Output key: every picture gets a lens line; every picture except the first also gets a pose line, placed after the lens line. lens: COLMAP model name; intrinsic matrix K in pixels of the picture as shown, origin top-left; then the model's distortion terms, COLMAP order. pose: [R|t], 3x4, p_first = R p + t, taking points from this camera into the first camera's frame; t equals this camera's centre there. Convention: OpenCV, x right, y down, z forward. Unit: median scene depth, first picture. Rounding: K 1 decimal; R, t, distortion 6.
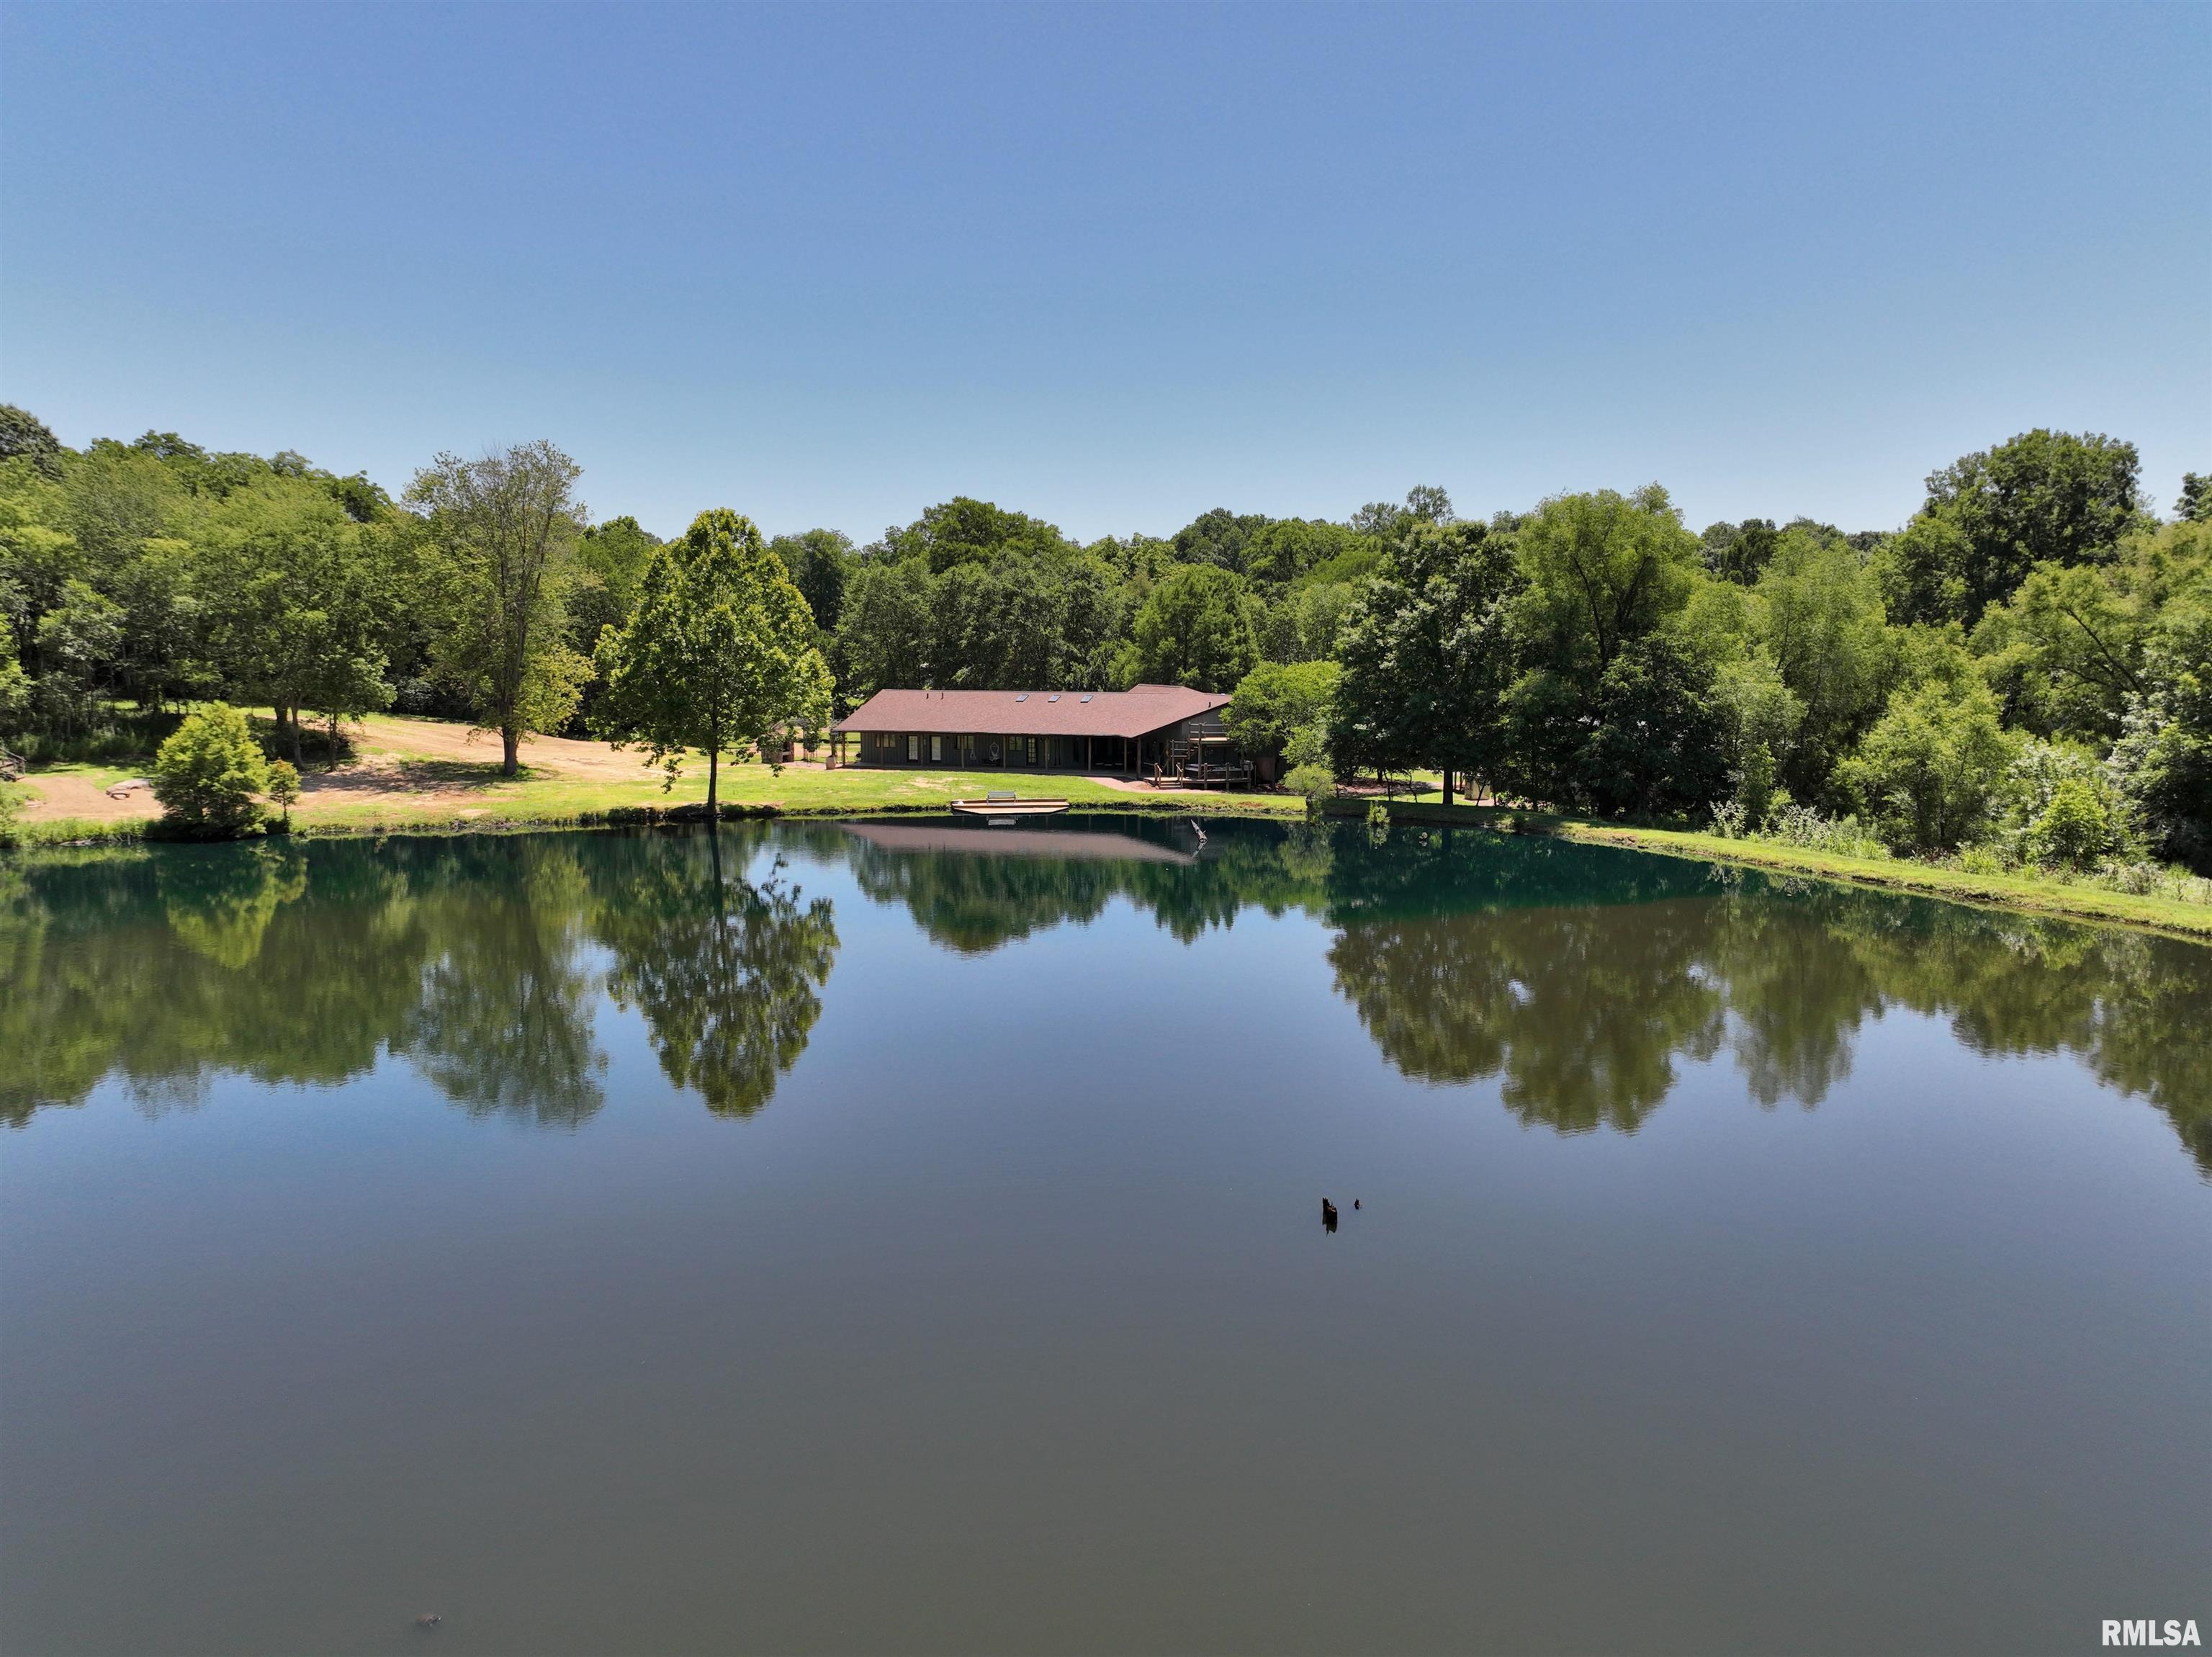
lens RADIAL K [[1549.7, 0, 1106.0], [0, 1549.7, 828.5], [0, 0, 1]] dist [-0.025541, 0.038594]
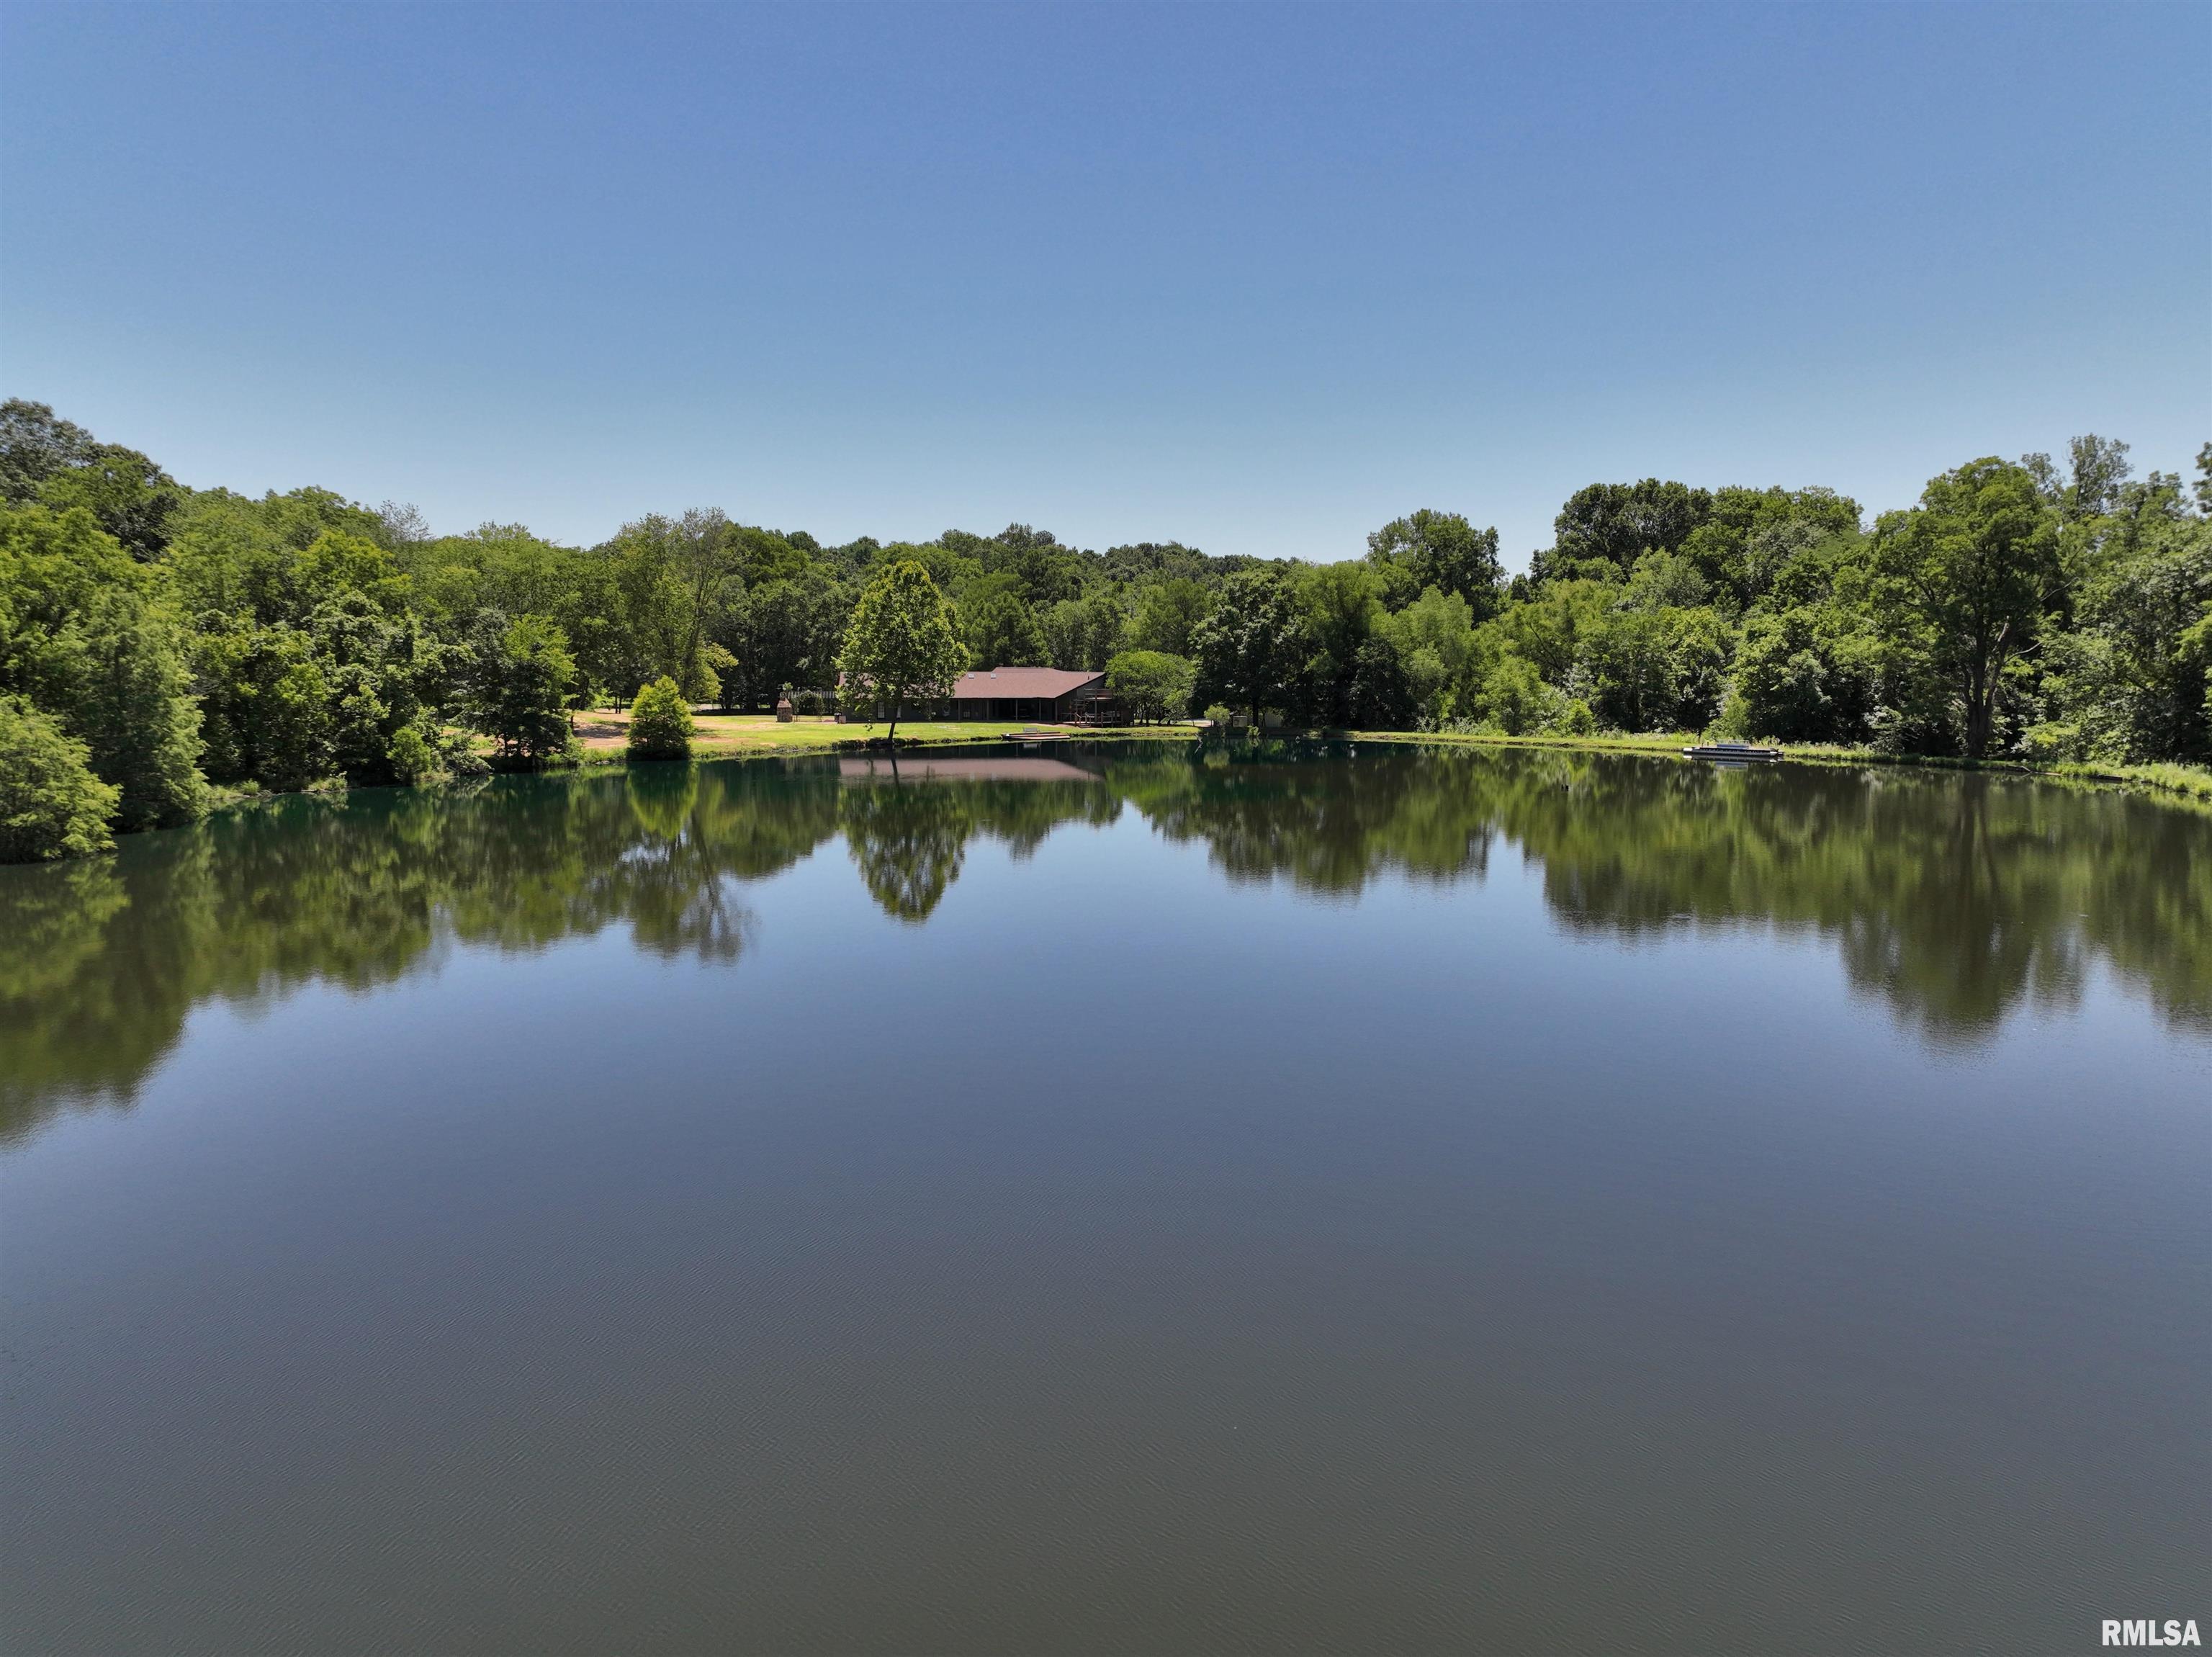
lens RADIAL K [[1549.7, 0, 1106.0], [0, 1549.7, 828.5], [0, 0, 1]] dist [-0.025541, 0.038594]
pose [[0.902534, -0.051141, 0.427570, -0.522760], [0.051127, 0.998626, 0.011524, 0.051248], [-0.427572, 0.011459, 0.903909, -0.410346]]
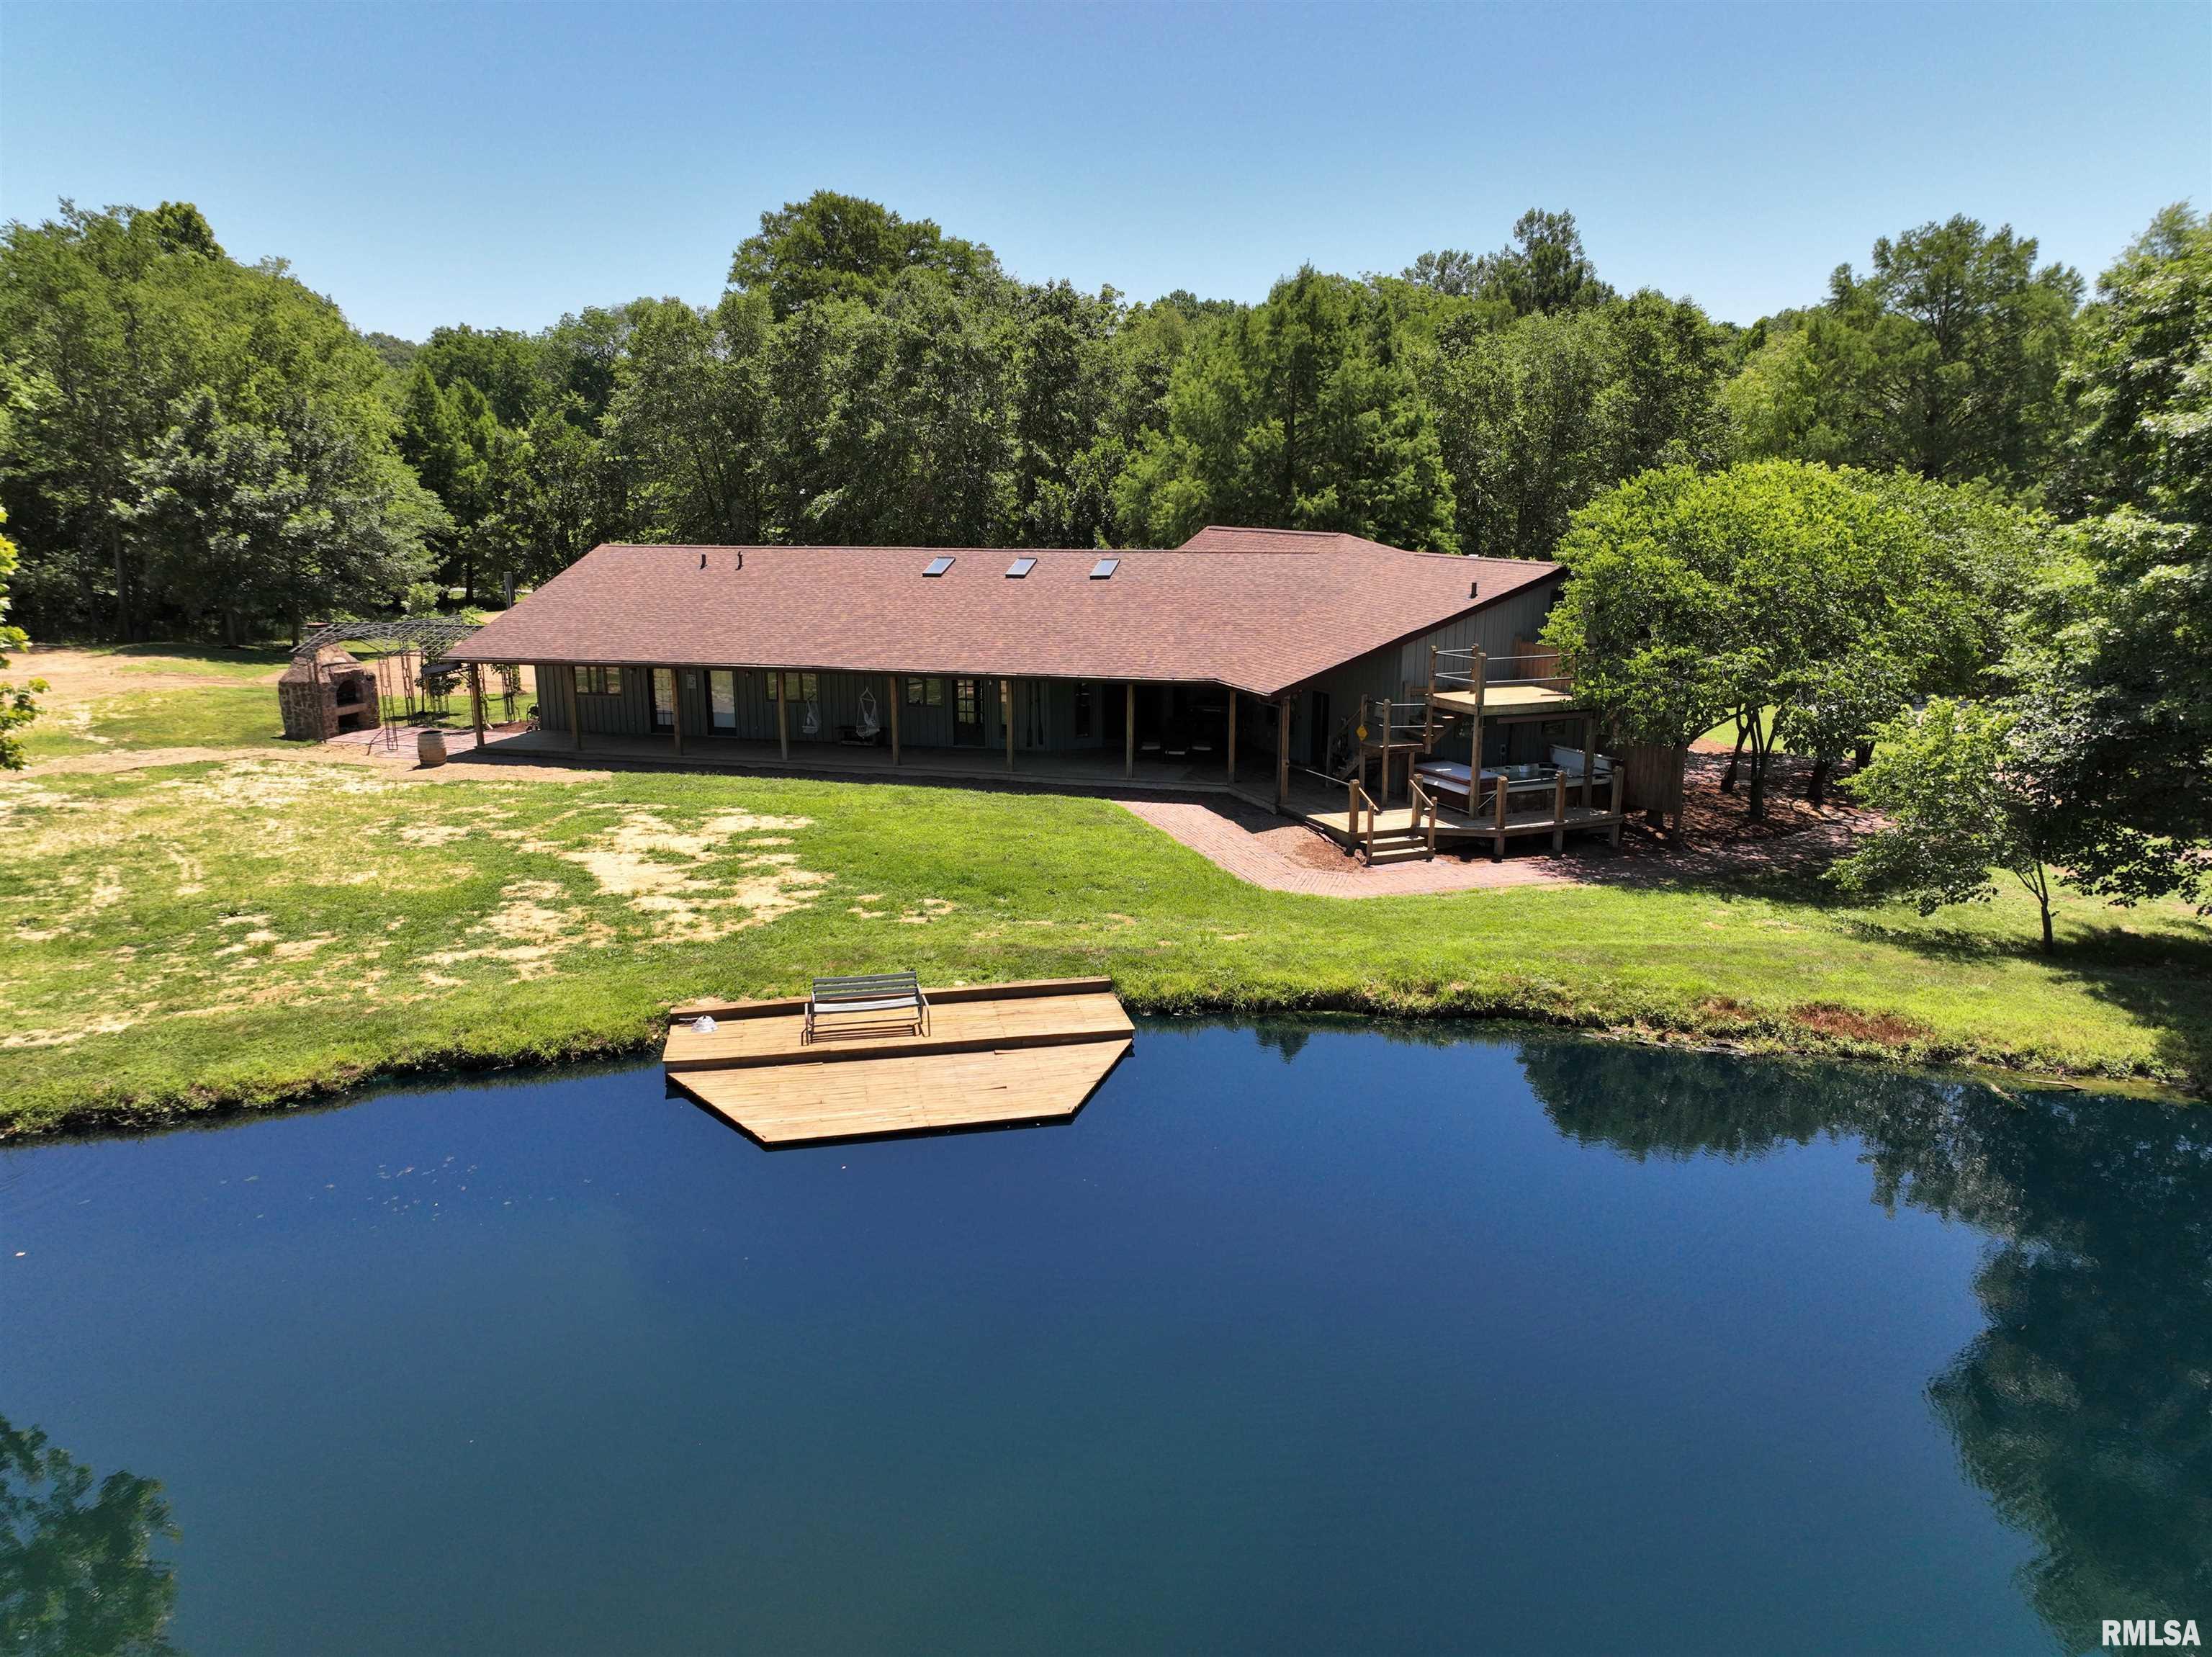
lens RADIAL K [[1549.7, 0, 1106.0], [0, 1549.7, 828.5], [0, 0, 1]] dist [-0.025541, 0.038594]
pose [[0.998588, -0.017513, 0.050145, -0.030065], [0.011945, 0.993942, 0.109255, -0.054651], [-0.051755, -0.108502, 0.992748, 0.540175]]
